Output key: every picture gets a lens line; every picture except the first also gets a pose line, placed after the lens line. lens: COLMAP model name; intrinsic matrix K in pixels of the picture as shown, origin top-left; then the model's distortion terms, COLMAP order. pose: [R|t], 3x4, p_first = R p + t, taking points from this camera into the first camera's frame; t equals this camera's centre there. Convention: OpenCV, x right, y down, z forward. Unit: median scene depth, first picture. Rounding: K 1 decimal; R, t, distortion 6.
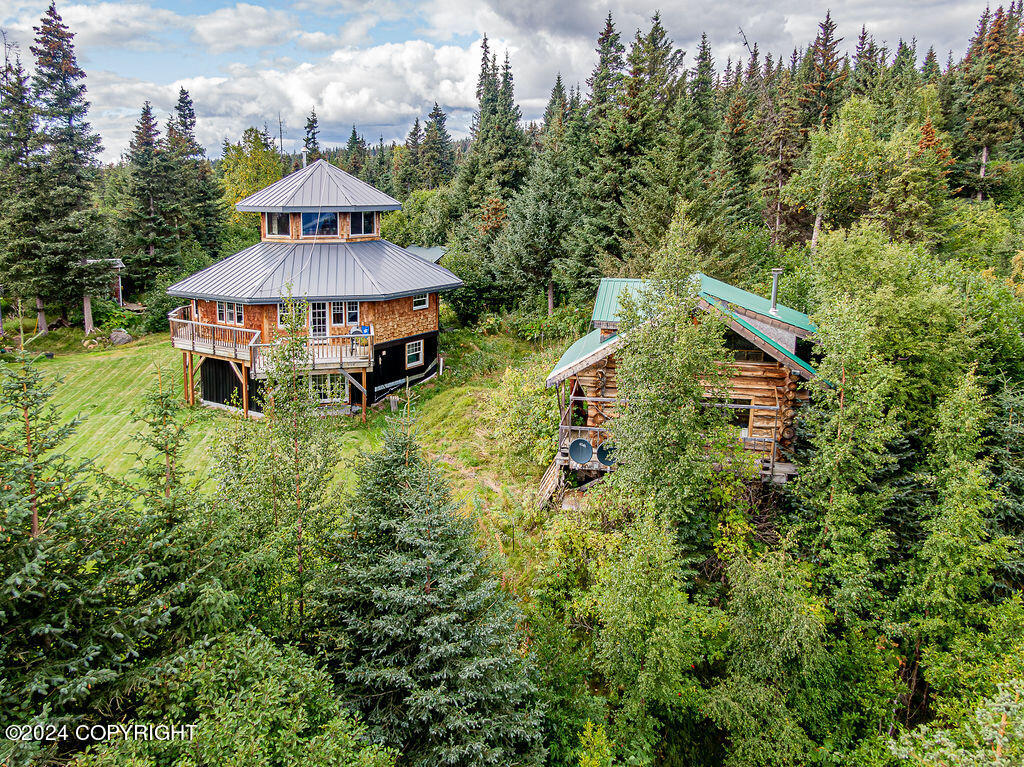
lens RADIAL K [[836.0, 0, 512.0], [0, 836.0, 383.5], [0, 0, 1]] dist [0.094898, -0.049582]
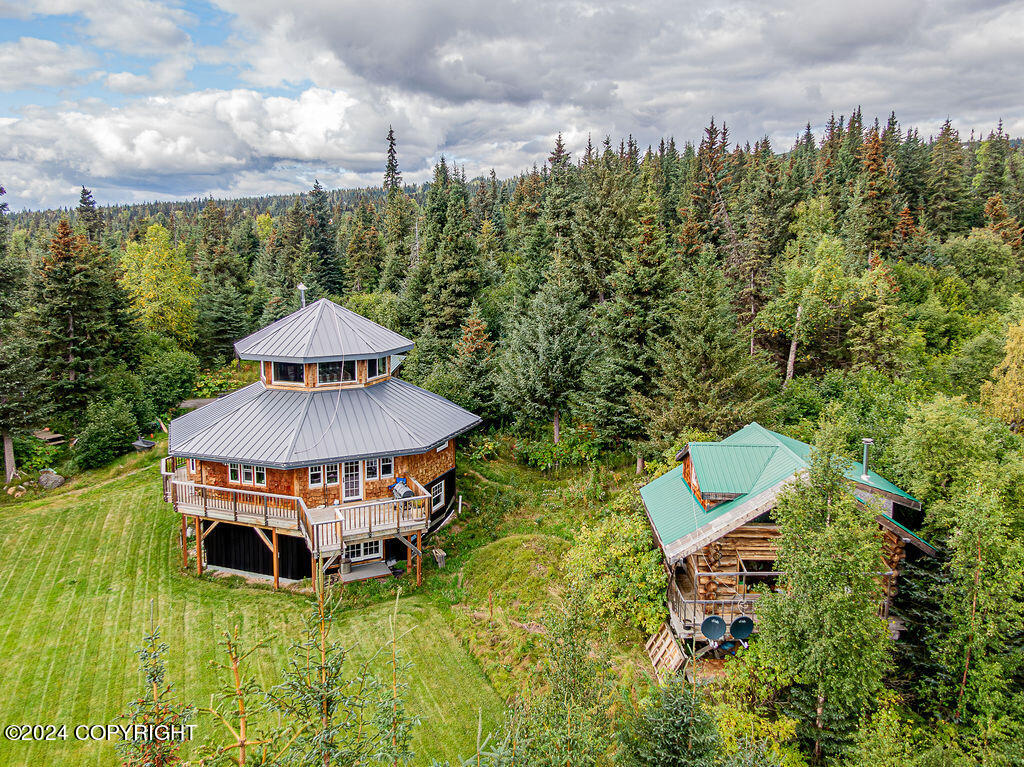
lens RADIAL K [[836.0, 0, 512.0], [0, 836.0, 383.5], [0, 0, 1]] dist [0.094898, -0.049582]
pose [[0.973136, -0.048403, 0.225086, -0.190625], [0.056190, 0.998018, -0.028317, -0.103780], [-0.223270, 0.040204, 0.973927, 0.018099]]
